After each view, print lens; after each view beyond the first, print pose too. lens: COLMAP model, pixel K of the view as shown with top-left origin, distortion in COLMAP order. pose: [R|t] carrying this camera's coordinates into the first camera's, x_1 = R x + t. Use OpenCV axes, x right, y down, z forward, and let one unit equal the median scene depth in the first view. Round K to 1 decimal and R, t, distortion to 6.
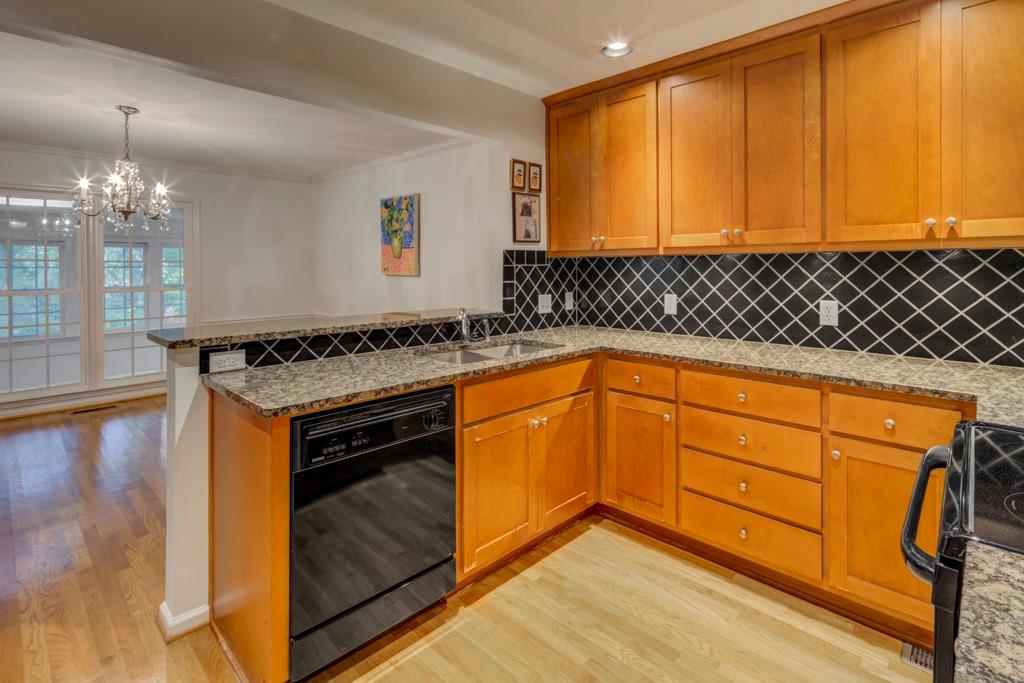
lens RADIAL K [[504.1, 0, 511.8], [0, 504.1, 267.9], [0, 0, 1]] dist [0.001738, 0.000107]
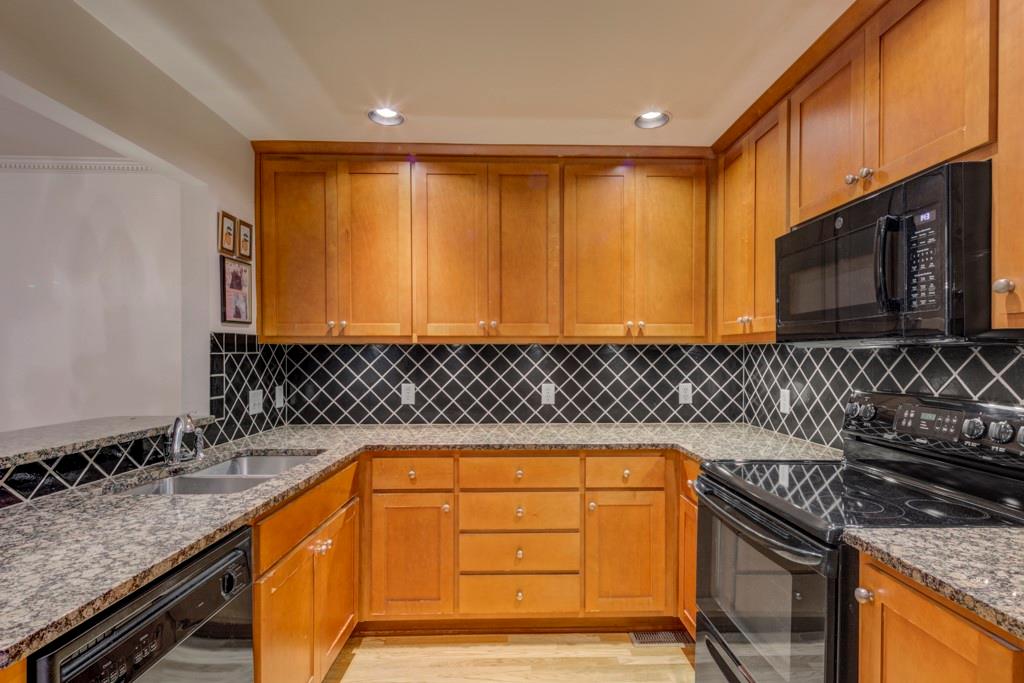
lens RADIAL K [[505.9, 0, 538.8], [0, 505.9, 359.8], [0, 0, 1]] dist [0.003172, -0.000071]
pose [[0.690033, -0.002820, 0.723772, -0.250606], [-0.001481, 0.999985, 0.005308, 0.000422], [-0.723776, -0.004735, 0.690019, 0.159069]]
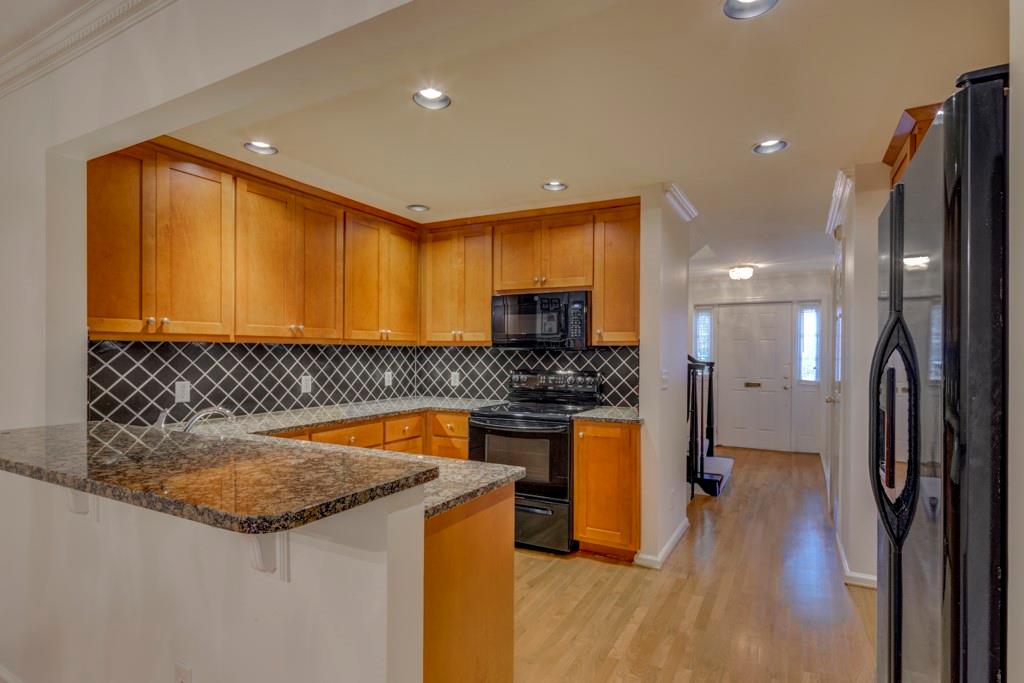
lens RADIAL K [[486.2, 0, 516.8], [0, 486.2, 351.4], [0, 0, 1]] dist [0.002480, 0.000303]
pose [[-0.255094, 0.004232, 0.966907, -0.859270], [-0.000468, 0.999990, -0.004500, -0.002052], [-0.966916, -0.001600, -0.255090, 0.703106]]
